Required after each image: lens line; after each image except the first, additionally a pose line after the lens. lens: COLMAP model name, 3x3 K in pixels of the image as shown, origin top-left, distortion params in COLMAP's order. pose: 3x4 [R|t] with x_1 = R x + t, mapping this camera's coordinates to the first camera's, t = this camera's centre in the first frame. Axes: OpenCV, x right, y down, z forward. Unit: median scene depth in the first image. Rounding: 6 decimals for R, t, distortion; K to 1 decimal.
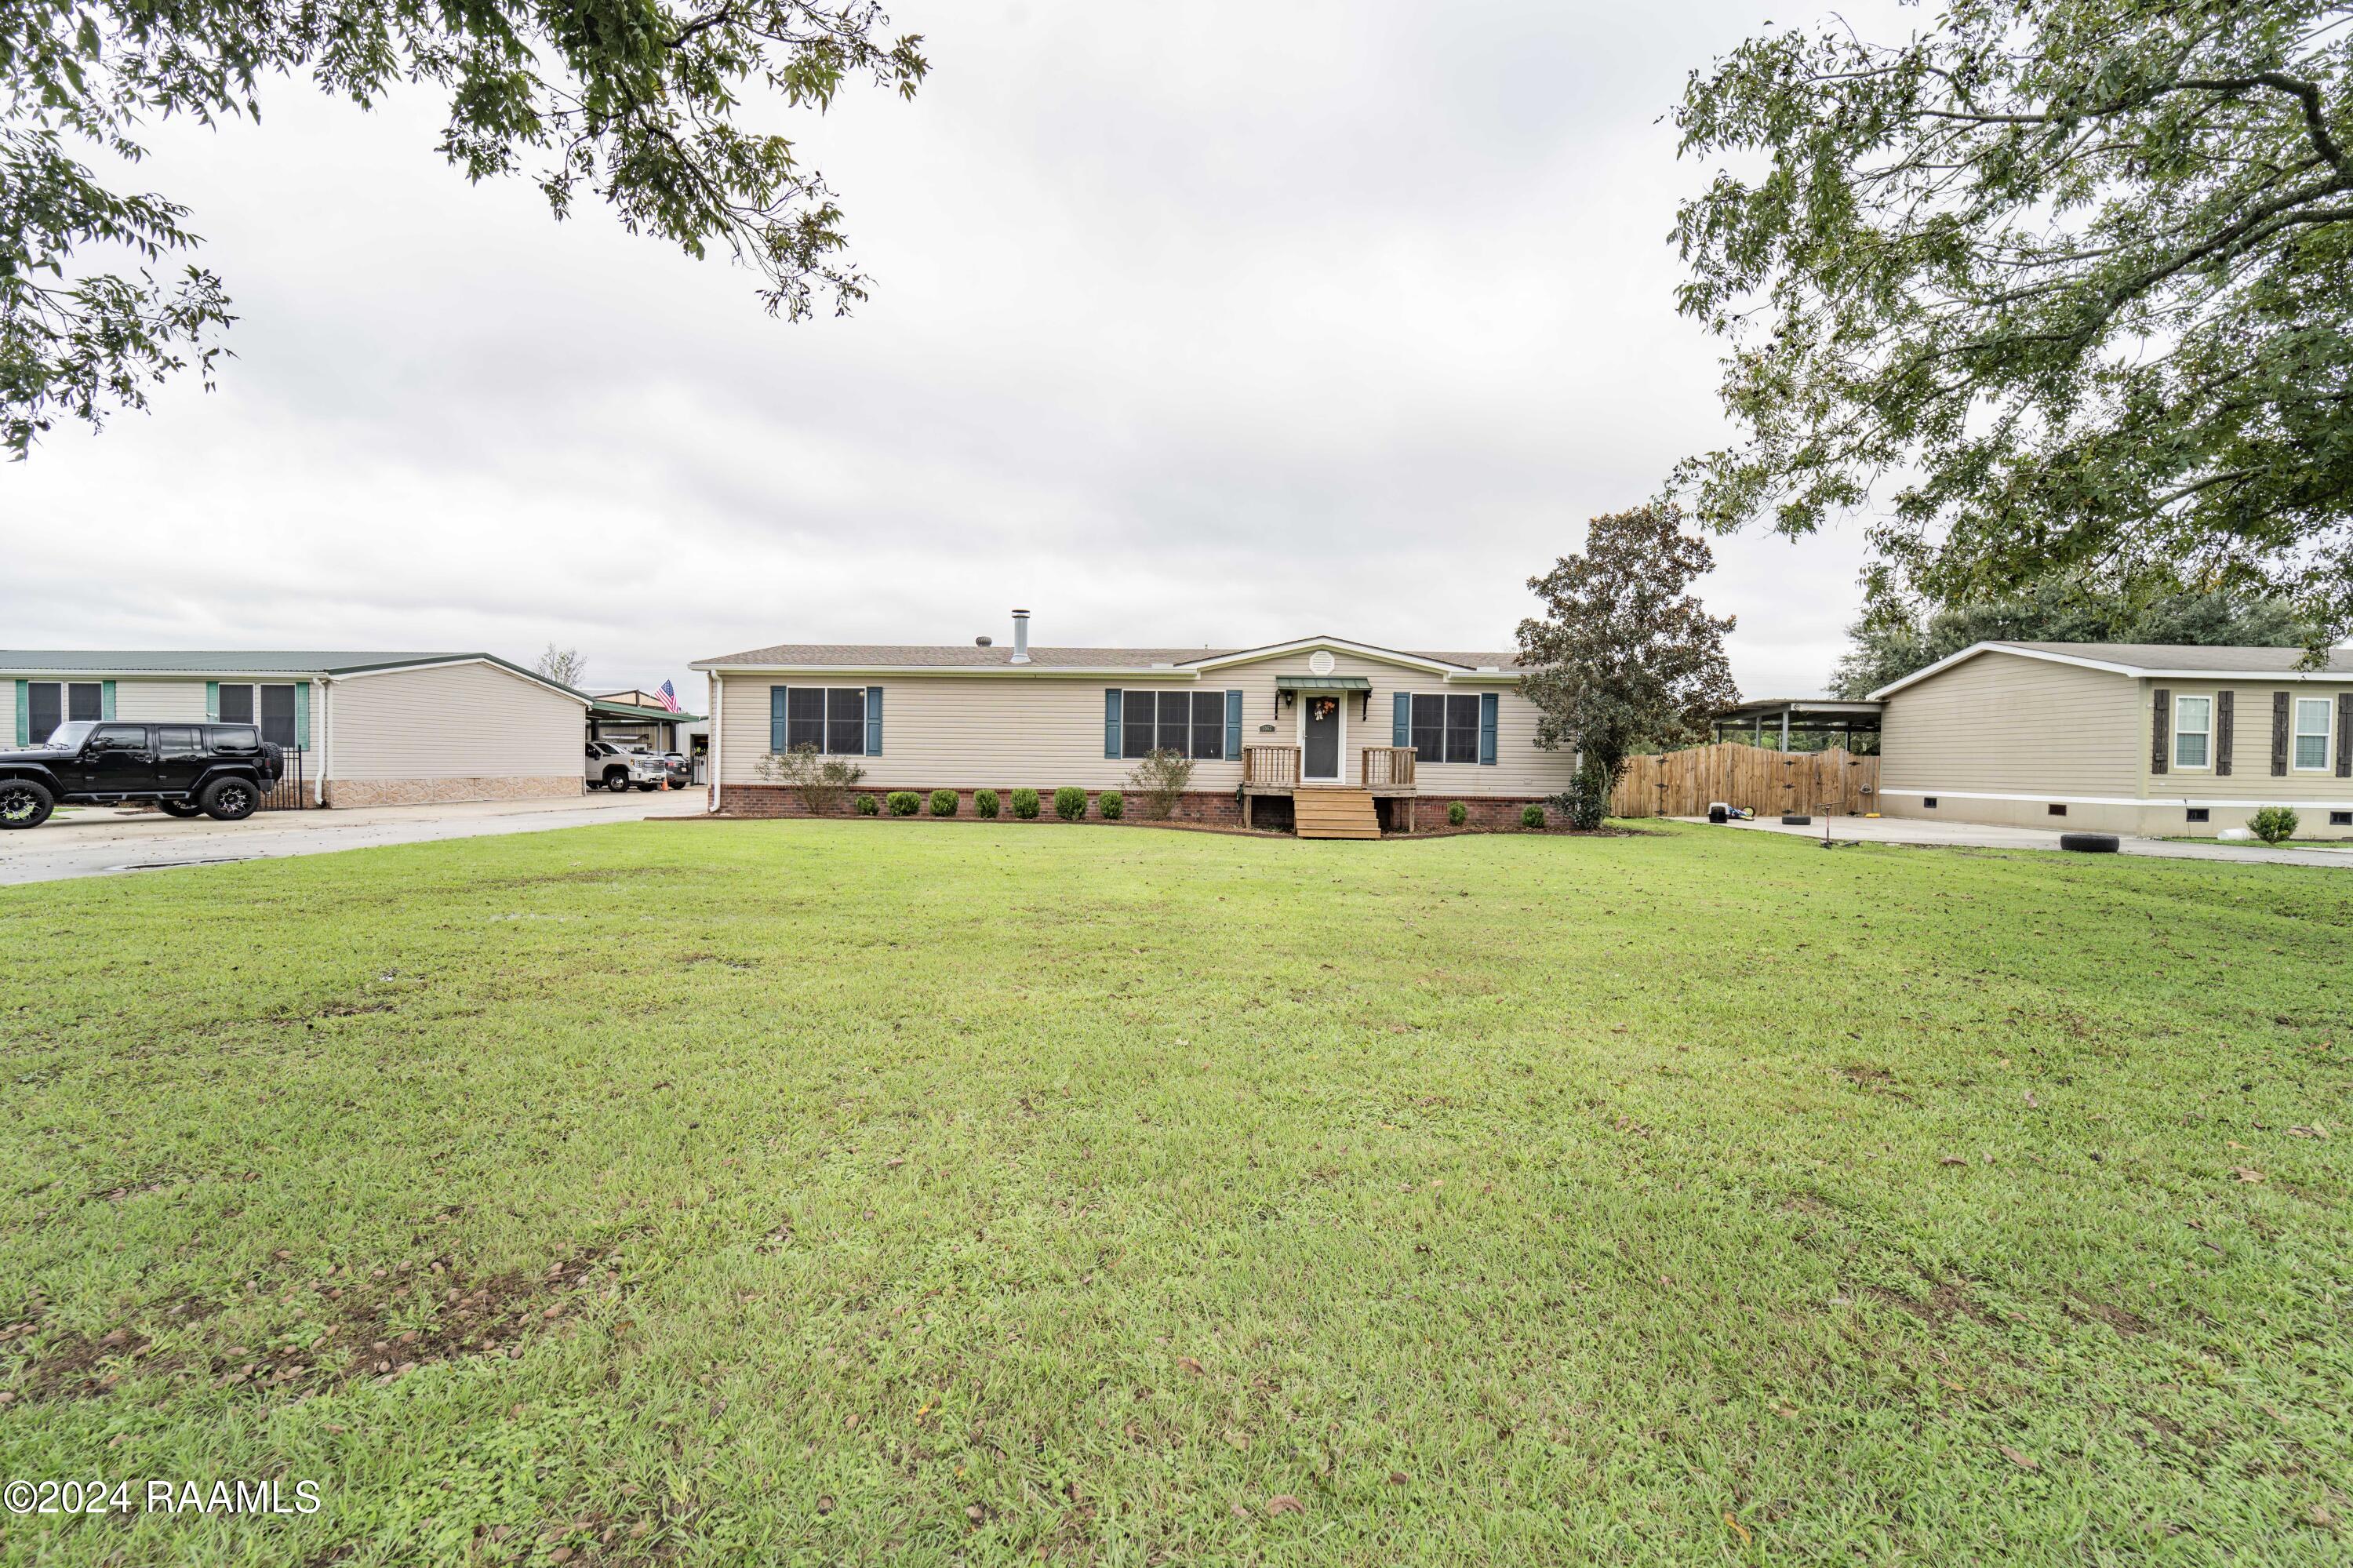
lens RADIAL K [[947.6, 0, 1178.7], [0, 947.6, 782.9], [0, 0, 1]] dist [-0.023270, -0.000402]
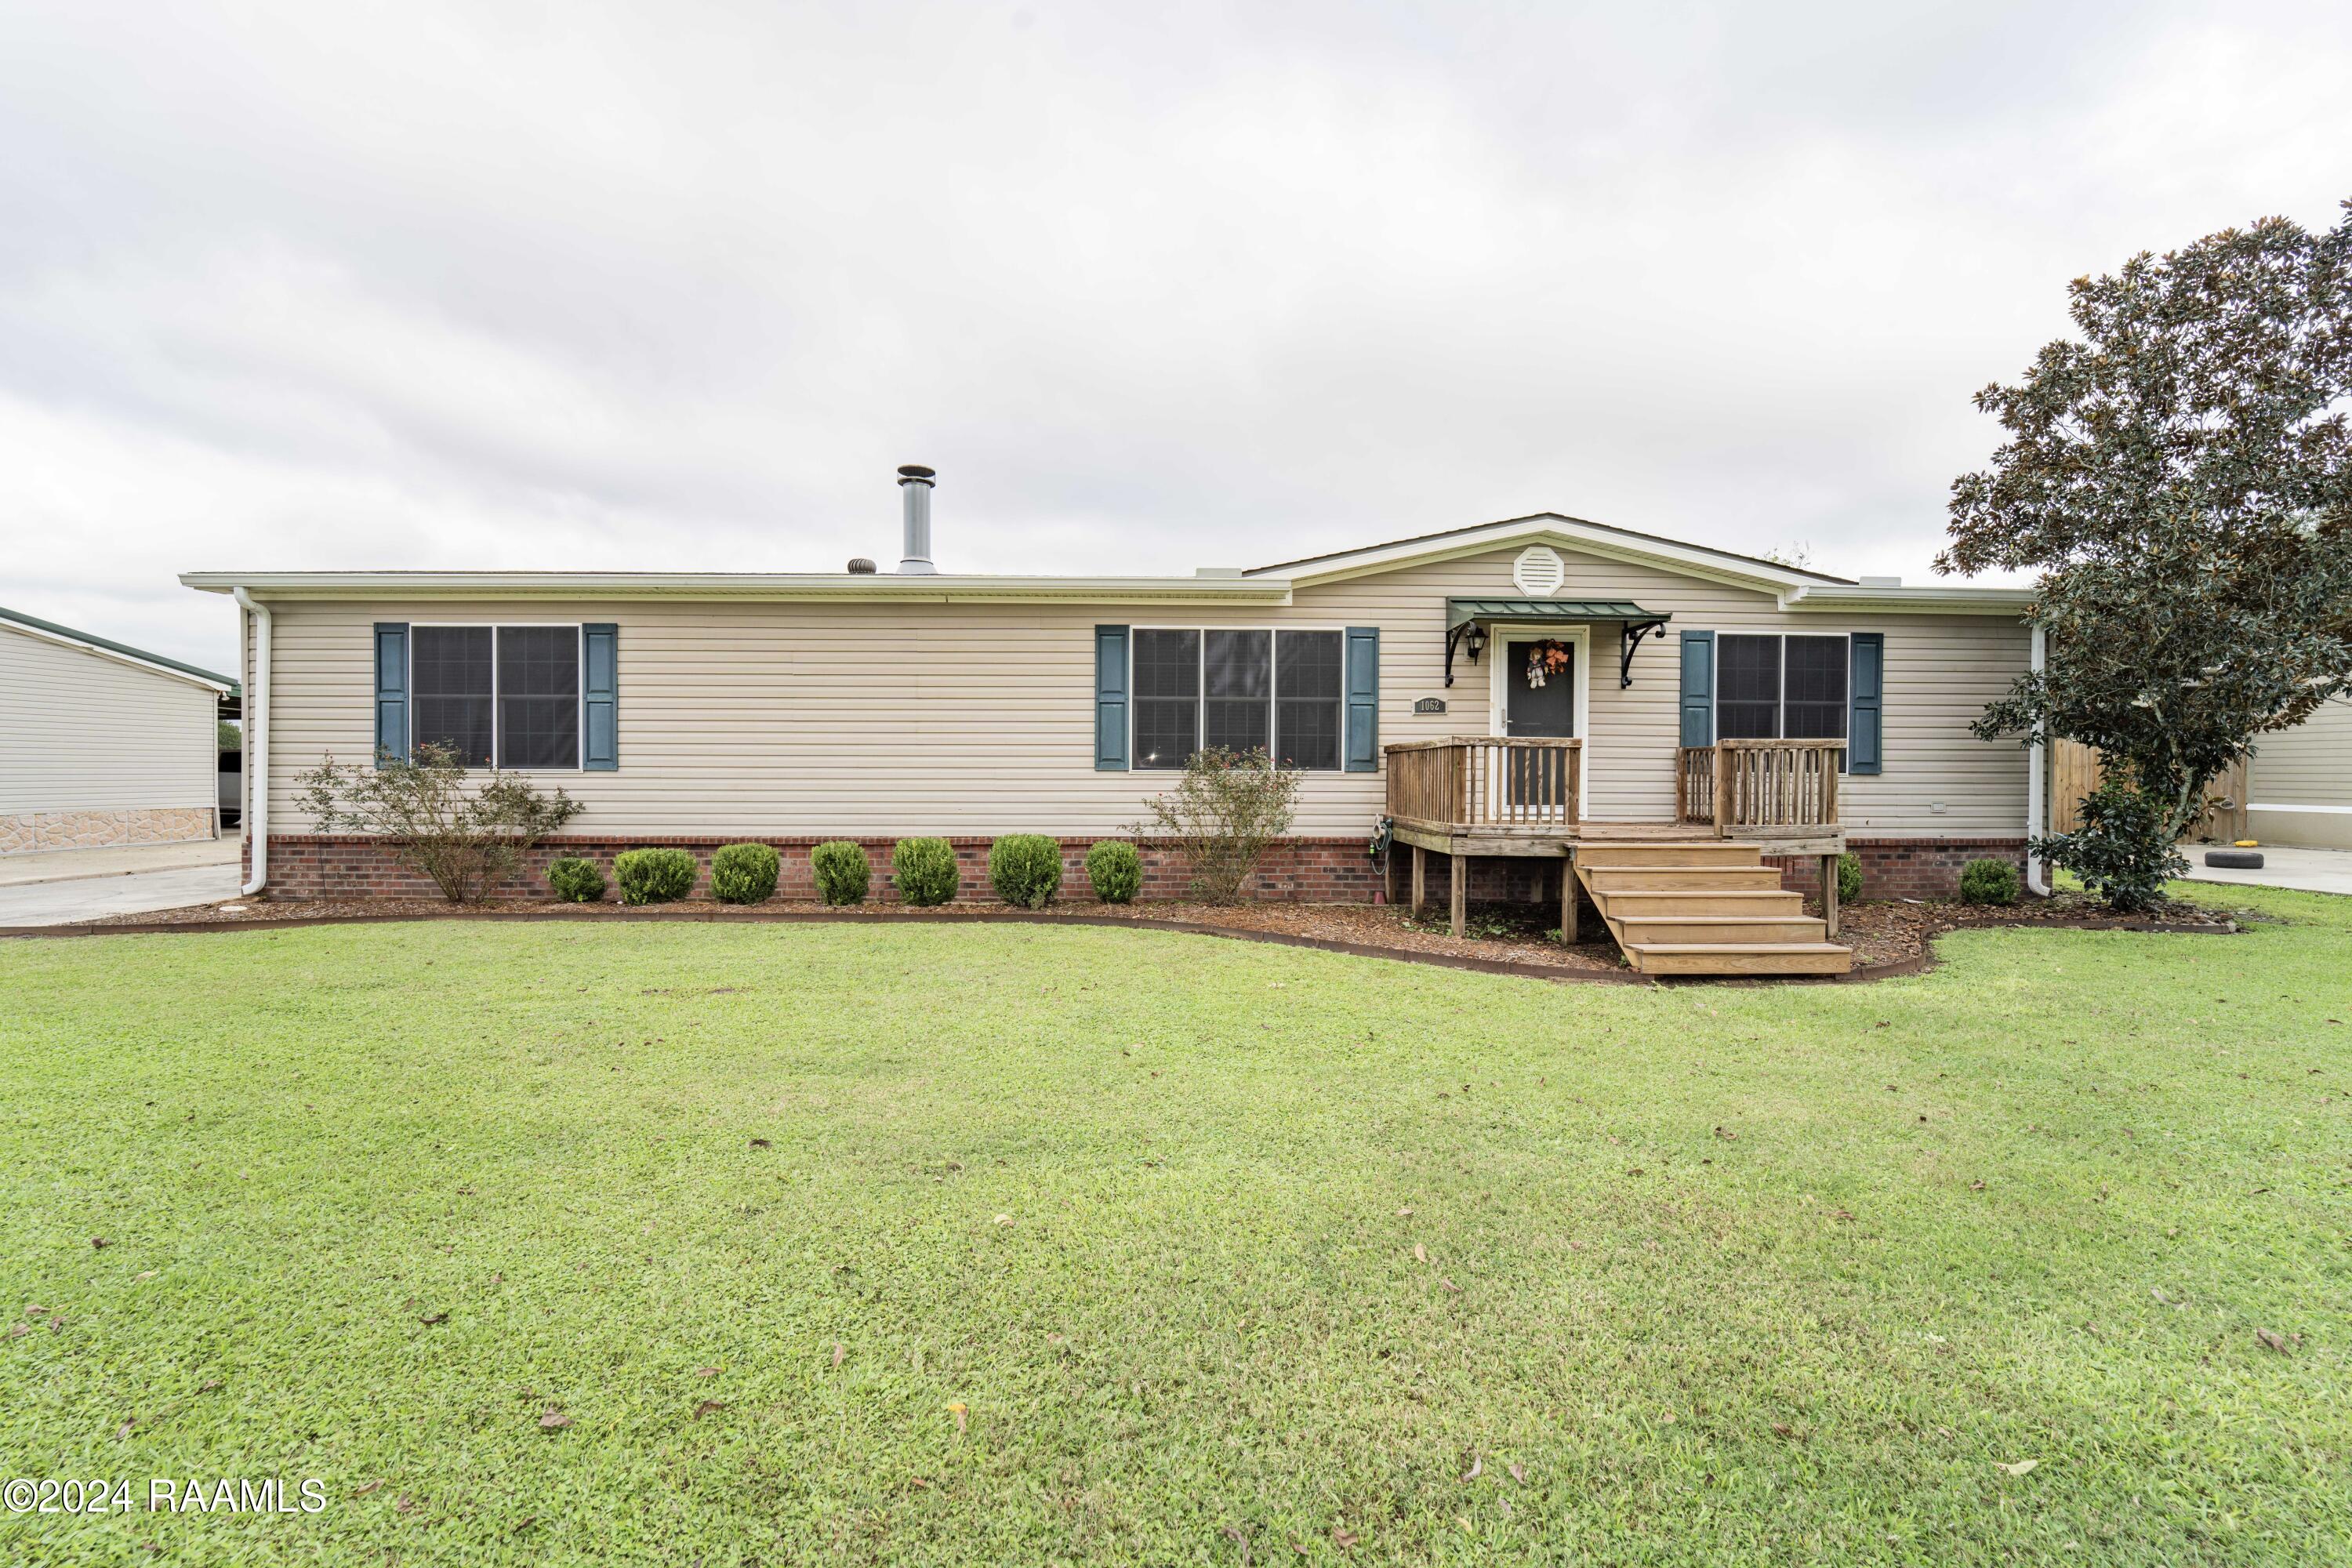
lens RADIAL K [[947.2, 0, 1170.3], [0, 947.2, 787.5], [0, 0, 1]] dist [-0.023270, -0.000402]
pose [[0.998478, -0.011952, 0.053836, -0.066377], [0.012145, 0.999921, -0.003266, -0.015591], [-0.053793, 0.003915, 0.998544, 0.524208]]
